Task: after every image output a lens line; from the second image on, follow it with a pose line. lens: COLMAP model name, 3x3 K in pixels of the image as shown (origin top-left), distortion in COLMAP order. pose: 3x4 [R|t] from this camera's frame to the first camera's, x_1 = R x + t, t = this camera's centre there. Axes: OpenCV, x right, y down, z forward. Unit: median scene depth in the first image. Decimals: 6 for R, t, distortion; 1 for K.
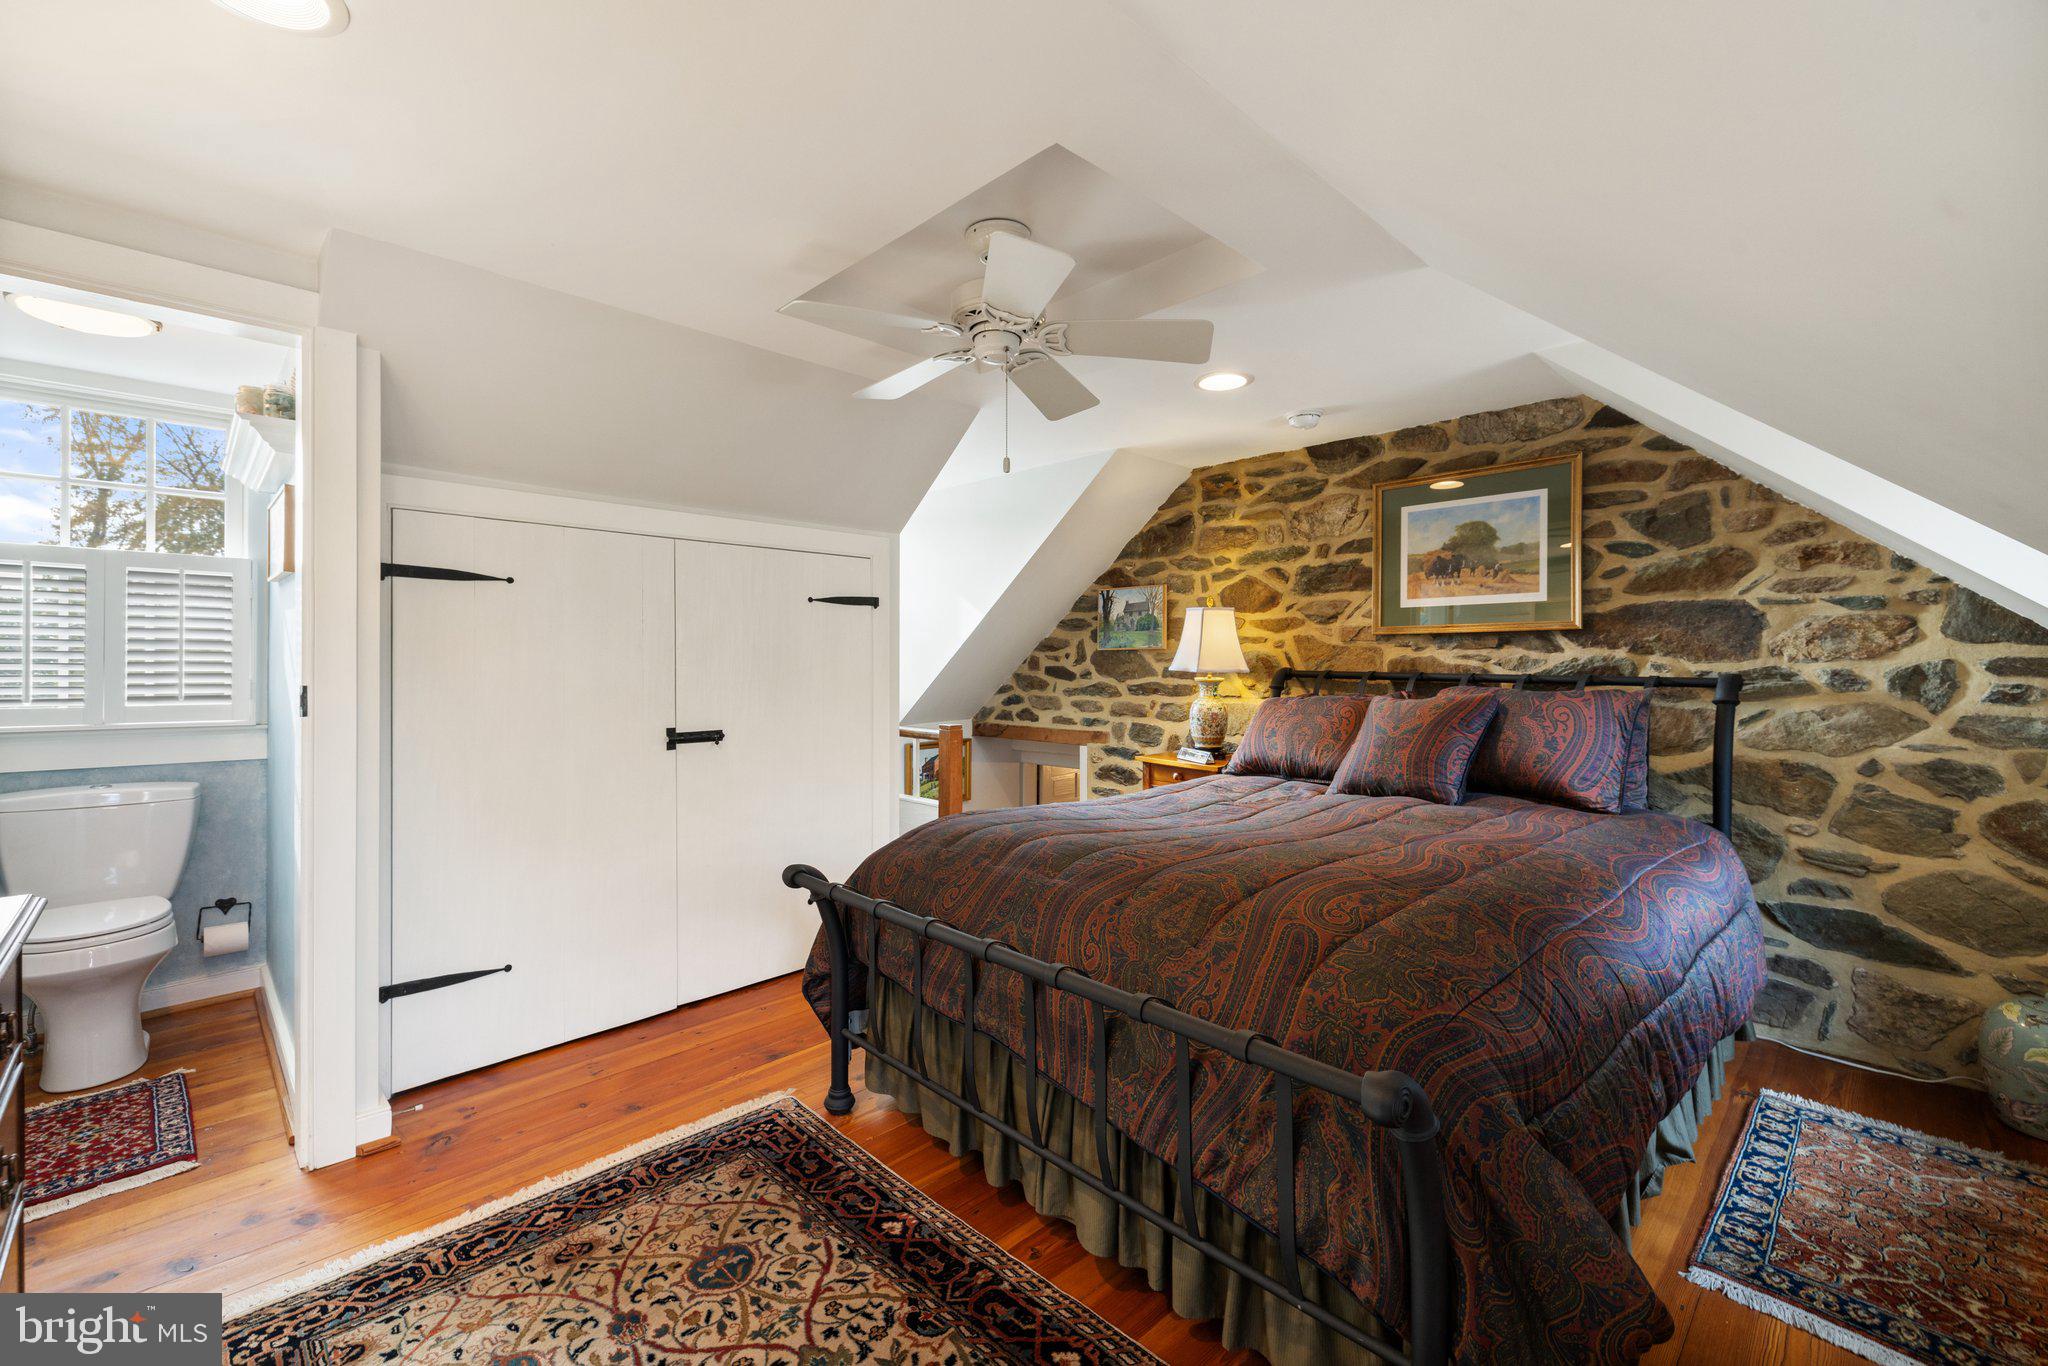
lens RADIAL K [[894.6, 0, 1024.0], [0, 894.6, 683.0], [0, 0, 1]] dist [0.000793, 0.000204]
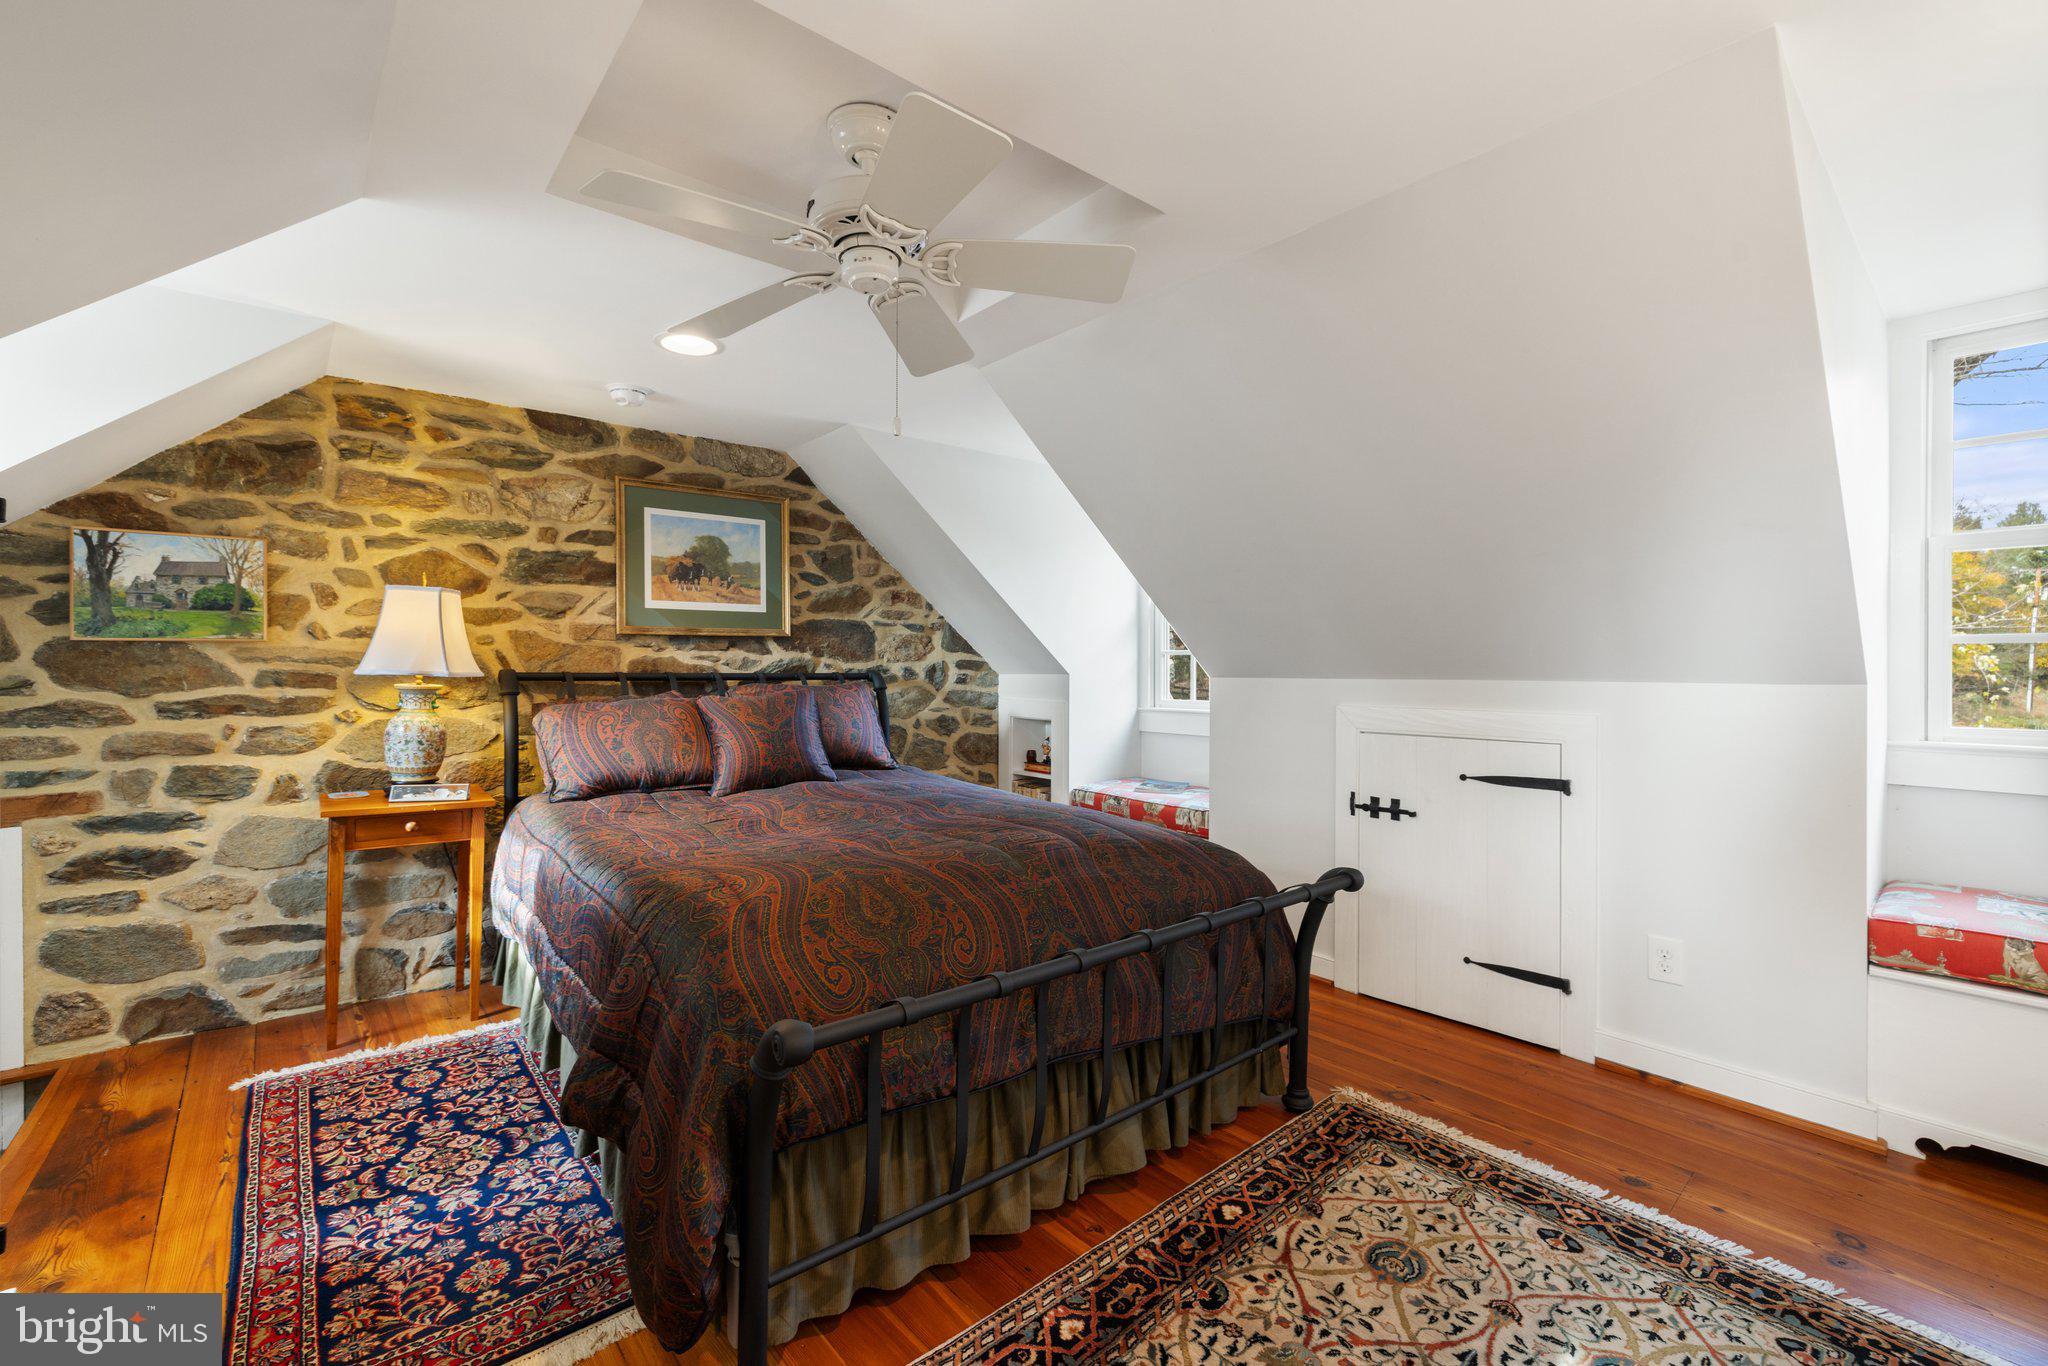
lens RADIAL K [[848.1, 0, 1024.0], [0, 848.1, 683.0], [0, 0, 1]] dist [-0.001578, -0.000288]
pose [[0.052256, -0.025329, 0.998312, -0.506595], [0.022380, 0.999457, 0.024187, -0.013912], [-0.998383, 0.021079, 0.052794, 0.534240]]
